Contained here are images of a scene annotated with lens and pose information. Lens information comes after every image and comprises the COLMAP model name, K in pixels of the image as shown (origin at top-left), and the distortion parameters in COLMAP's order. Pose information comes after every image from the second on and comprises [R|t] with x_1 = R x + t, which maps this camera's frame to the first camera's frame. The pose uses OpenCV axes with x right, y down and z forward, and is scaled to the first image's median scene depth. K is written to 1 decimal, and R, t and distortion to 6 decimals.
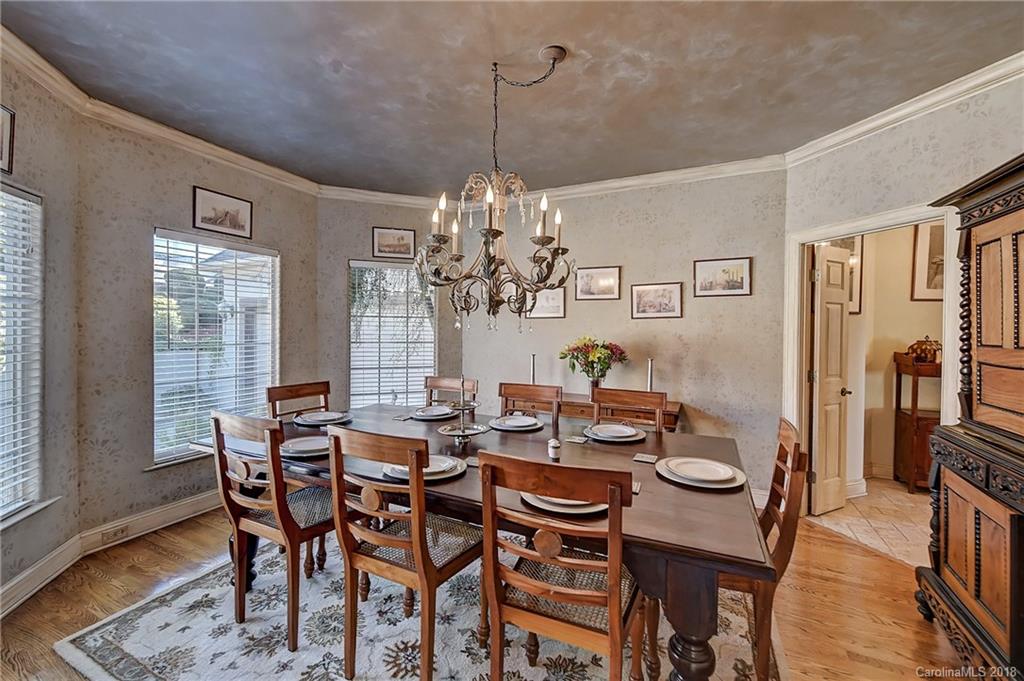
lens RADIAL K [[405.8, 0, 520.4], [0, 405.8, 334.1], [0, 0, 1]] dist [-0.002715, -0.000525]
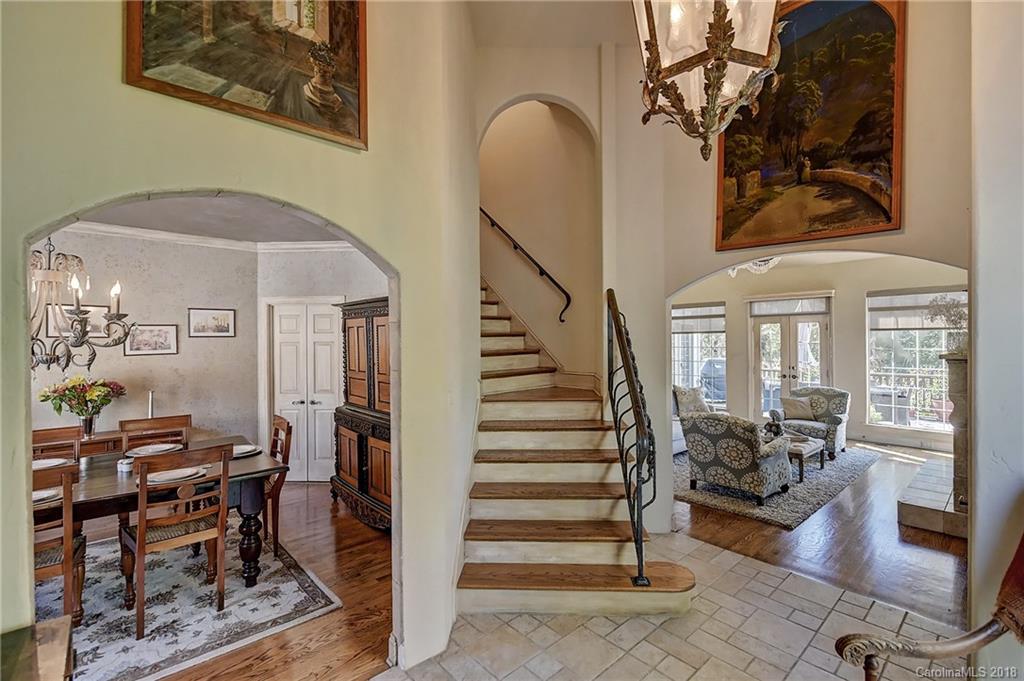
lens RADIAL K [[447.5, 0, 513.2], [0, 447.5, 341.3], [0, 0, 1]] dist [-0.002306, -0.001214]
pose [[0.394693, -0.013073, 0.918720, -0.446171], [0.019600, 0.999791, 0.005807, -0.068948], [-0.918604, 0.015715, 0.394867, -0.462544]]
